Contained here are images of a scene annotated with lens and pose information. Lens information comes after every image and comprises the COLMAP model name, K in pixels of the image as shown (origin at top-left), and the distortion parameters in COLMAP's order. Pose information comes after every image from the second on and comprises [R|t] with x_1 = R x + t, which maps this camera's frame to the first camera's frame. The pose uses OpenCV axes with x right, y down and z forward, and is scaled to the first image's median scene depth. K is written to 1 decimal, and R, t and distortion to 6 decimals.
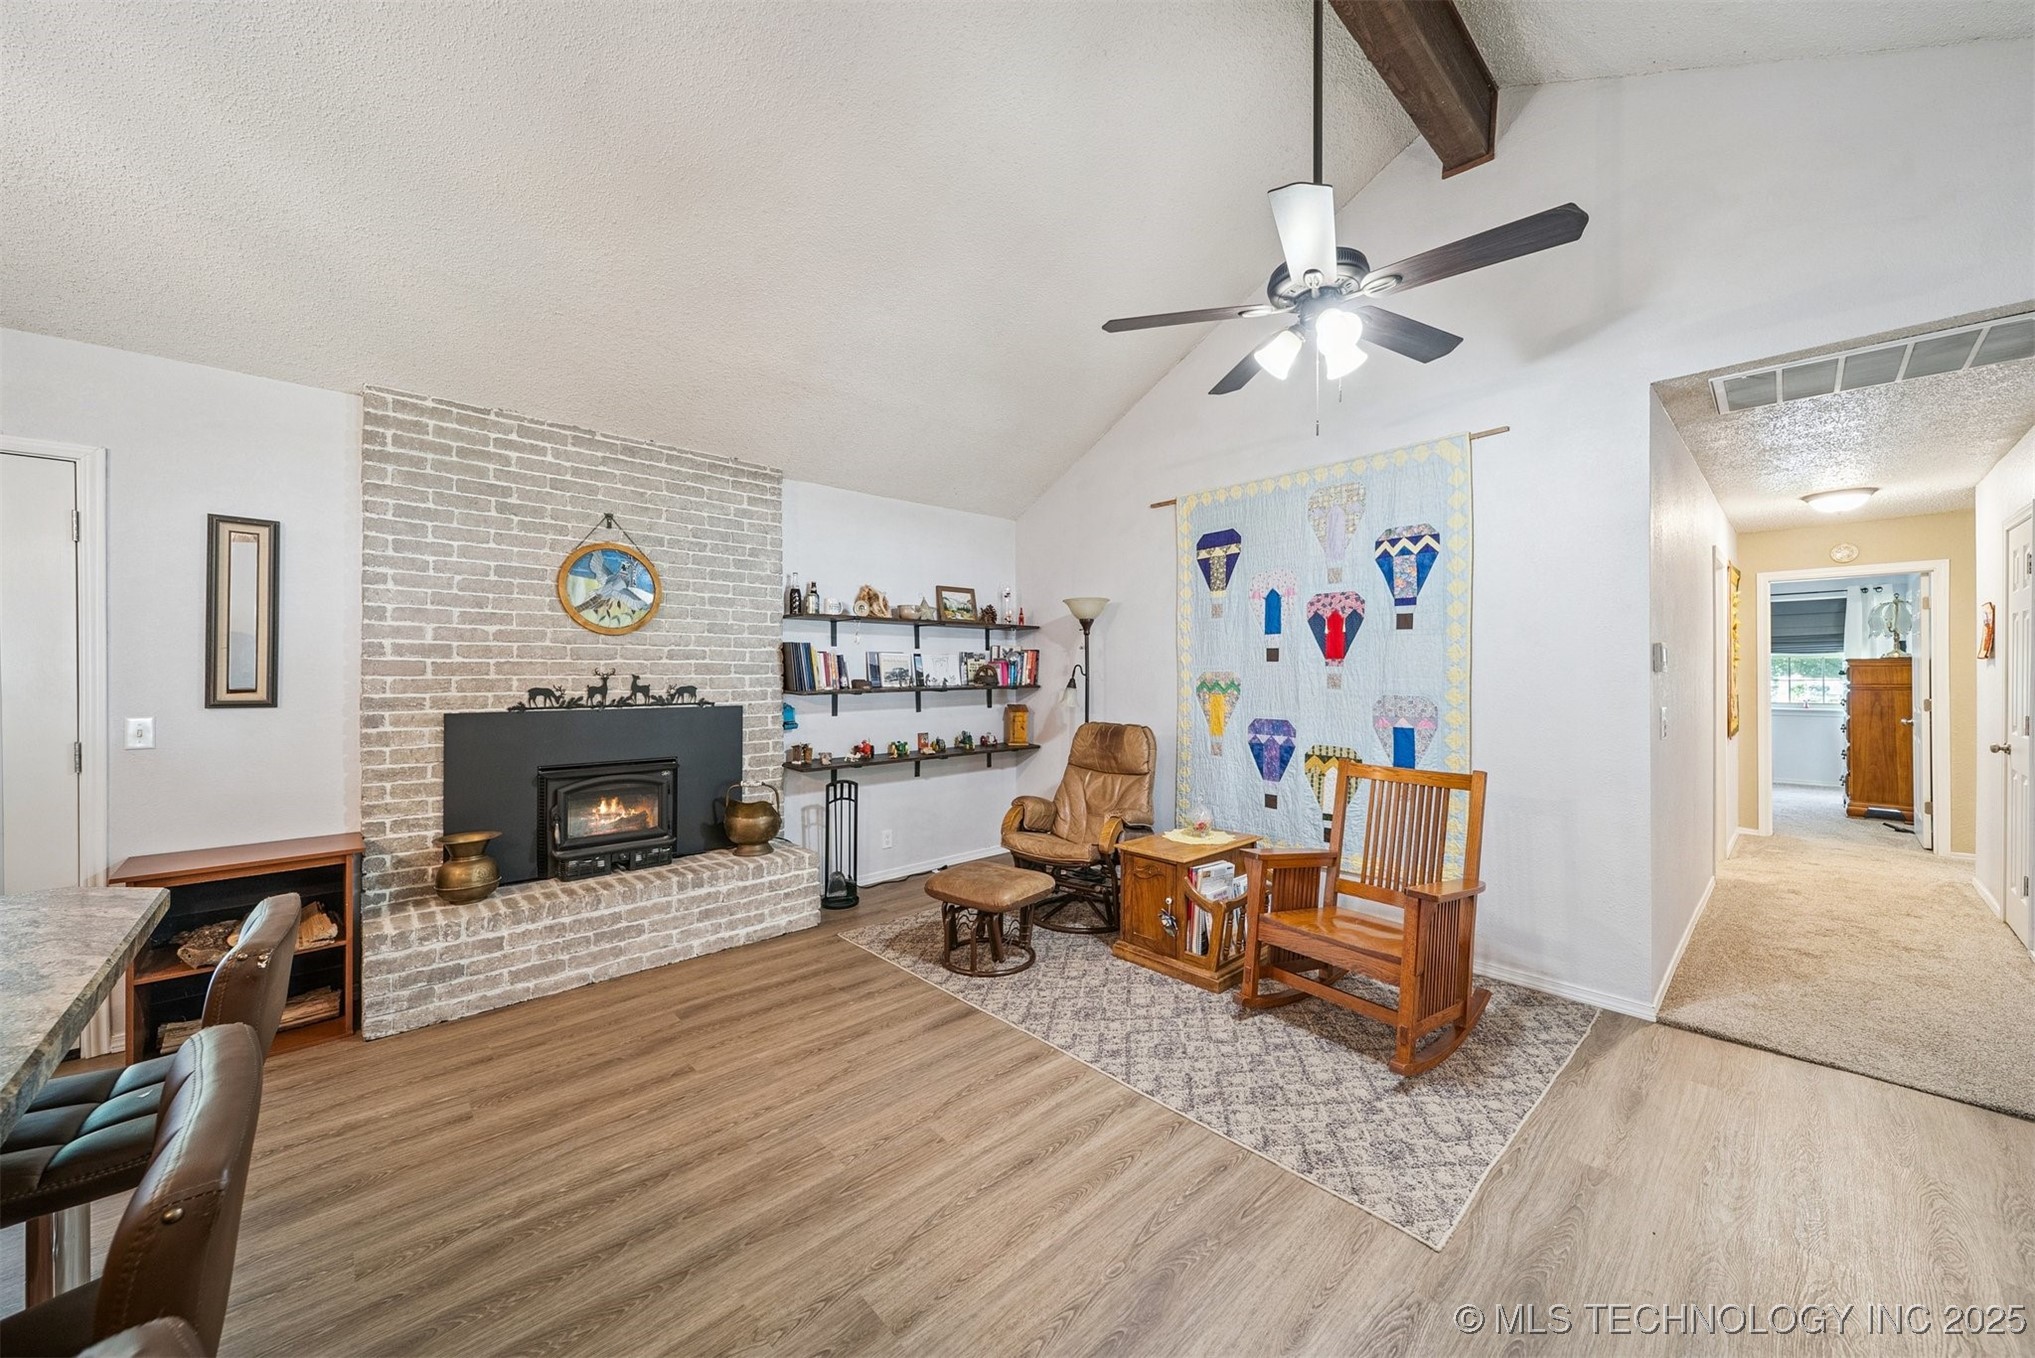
lens RADIAL K [[732.9, 0, 1017.5], [0, 732.9, 679.0], [0, 0, 1]] dist [0.007308, -0.000001]
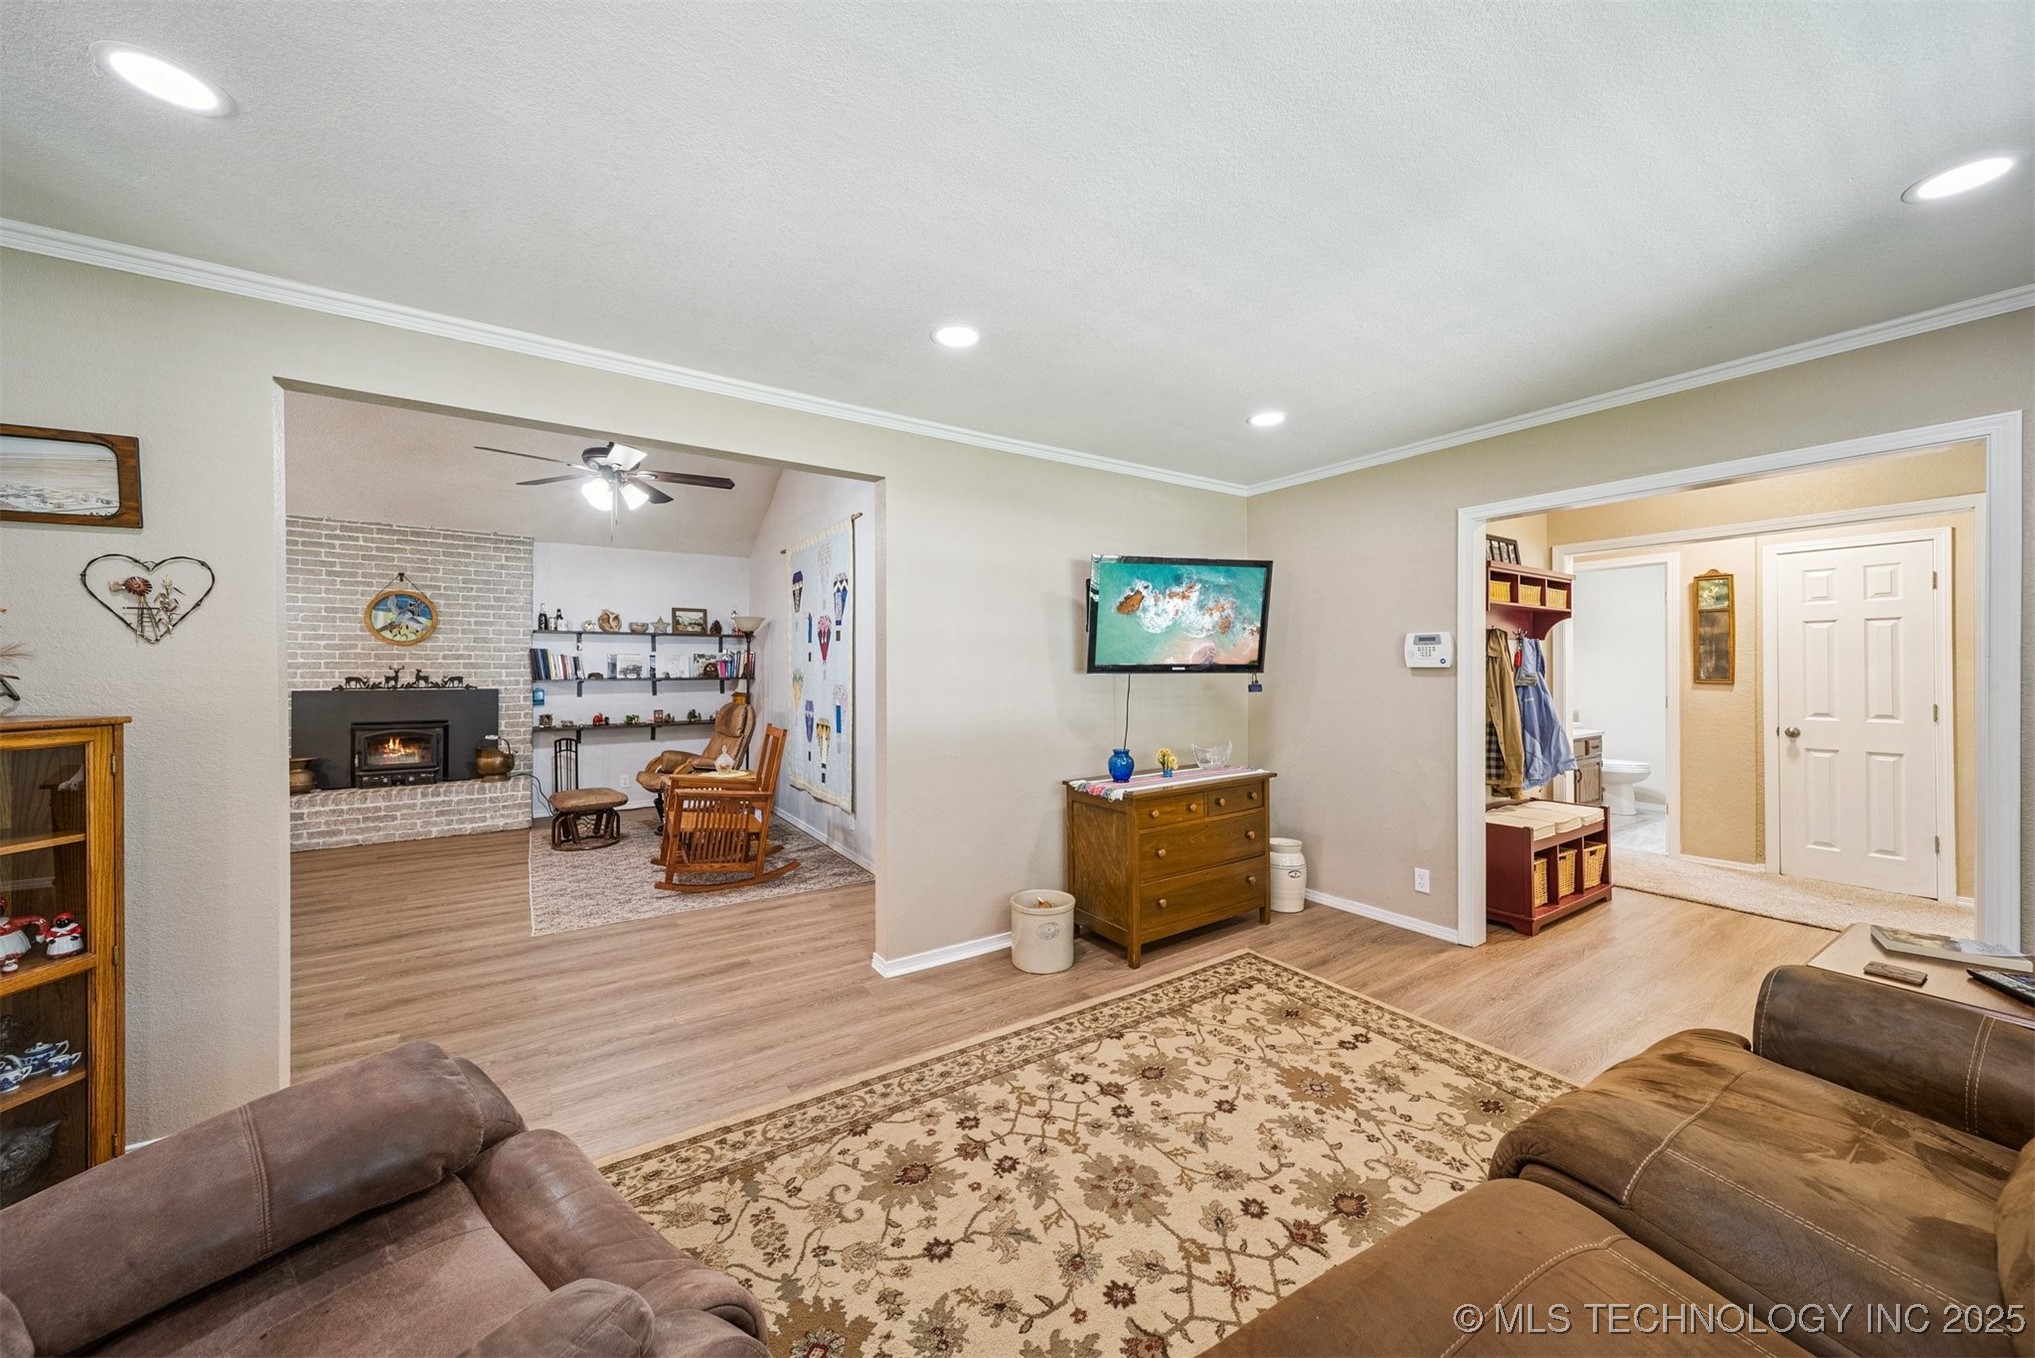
lens RADIAL K [[732.5, 0, 1020.8], [0, 732.5, 671.9], [0, 0, 1]] dist [0.006042, -0.000140]
pose [[0.987628, 0.003084, -0.156782, 1.059475], [-0.003644, 0.999988, -0.003283, 0.000659], [0.156770, 0.003814, 0.987628, -0.414854]]
